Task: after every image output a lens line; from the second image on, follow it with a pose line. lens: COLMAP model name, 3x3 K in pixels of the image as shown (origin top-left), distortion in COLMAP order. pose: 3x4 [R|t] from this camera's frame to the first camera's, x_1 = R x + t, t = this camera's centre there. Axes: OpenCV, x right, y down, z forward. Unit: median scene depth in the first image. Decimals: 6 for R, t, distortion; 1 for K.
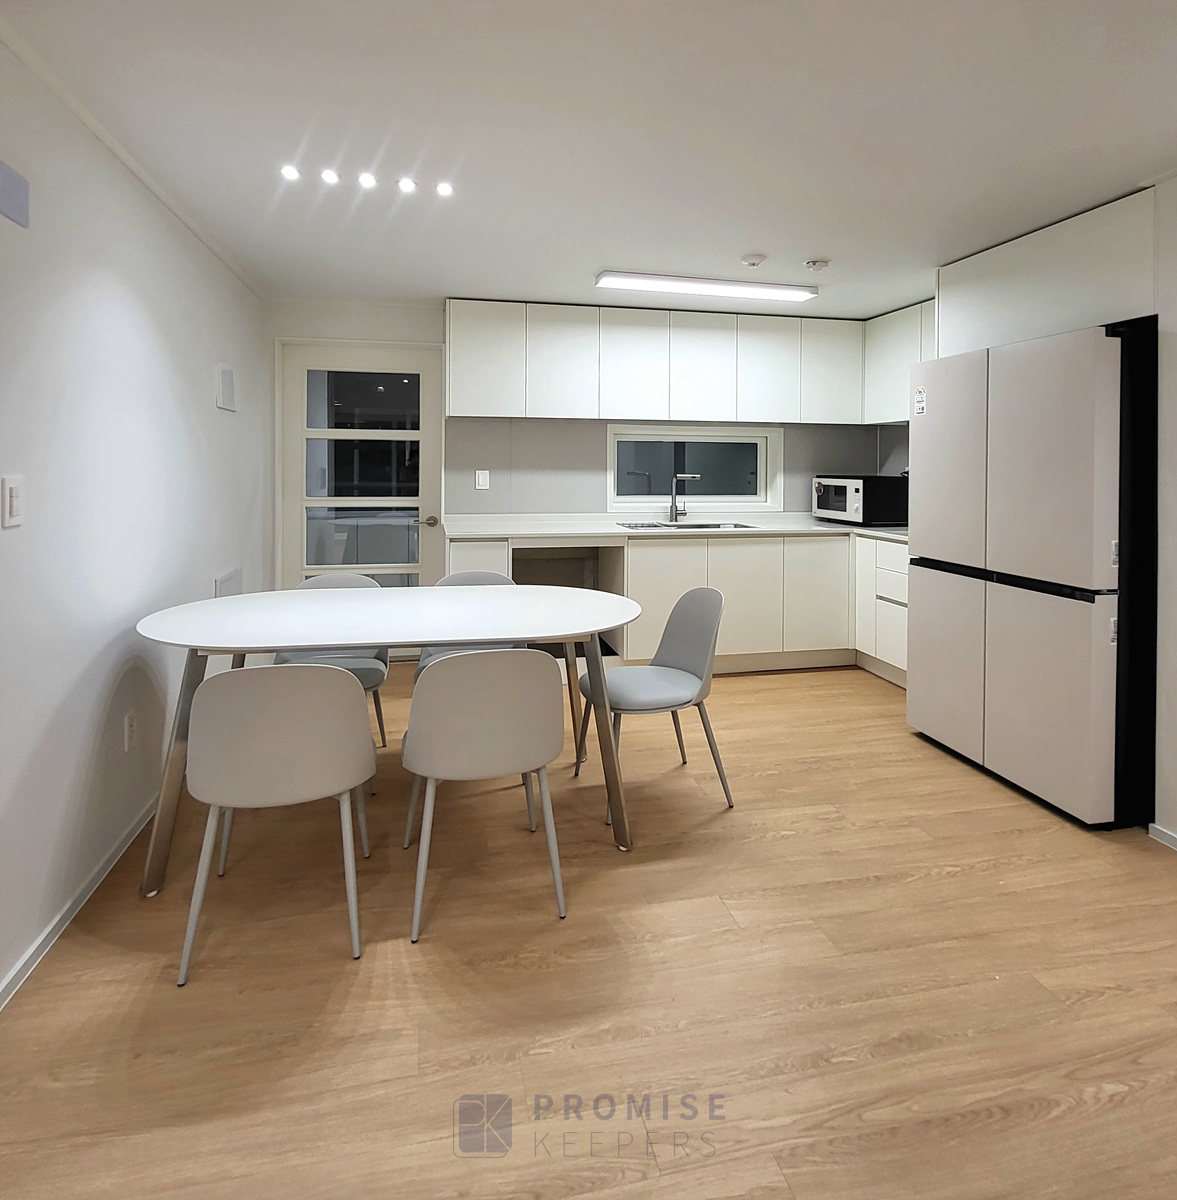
lens RADIAL K [[712.2, 0, 588.5], [0, 712.2, 600.0], [0, 0, 1]] dist [-0.003587, -0.000768]
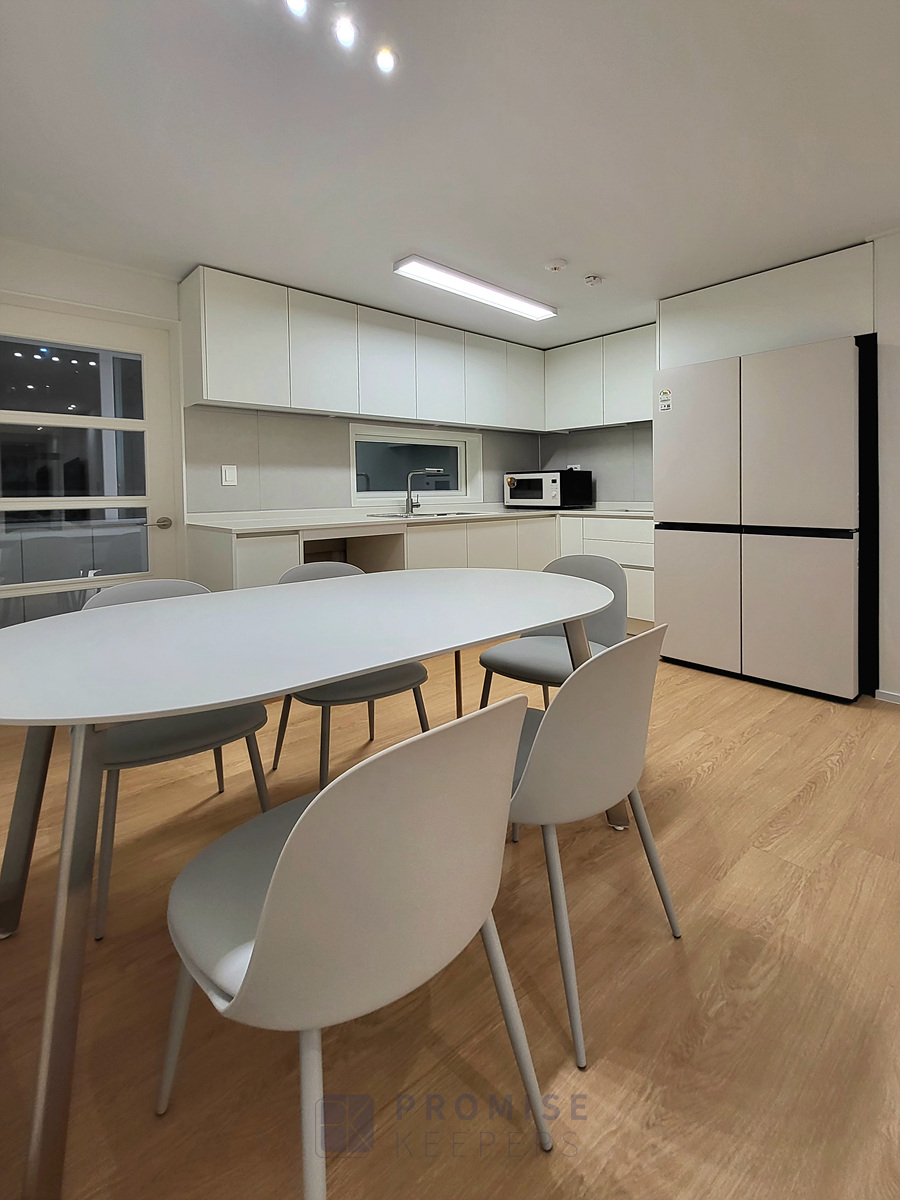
lens RADIAL K [[526.6, 0, 451.5], [0, 526.6, 577.5], [0, 0, 1]] dist [-0.002155, -0.000739]
pose [[0.867668, -0.096517, 0.487686, -0.261816], [0.108726, 0.994066, 0.003294, -0.005353], [-0.485110, 0.050167, 0.873013, 0.275065]]
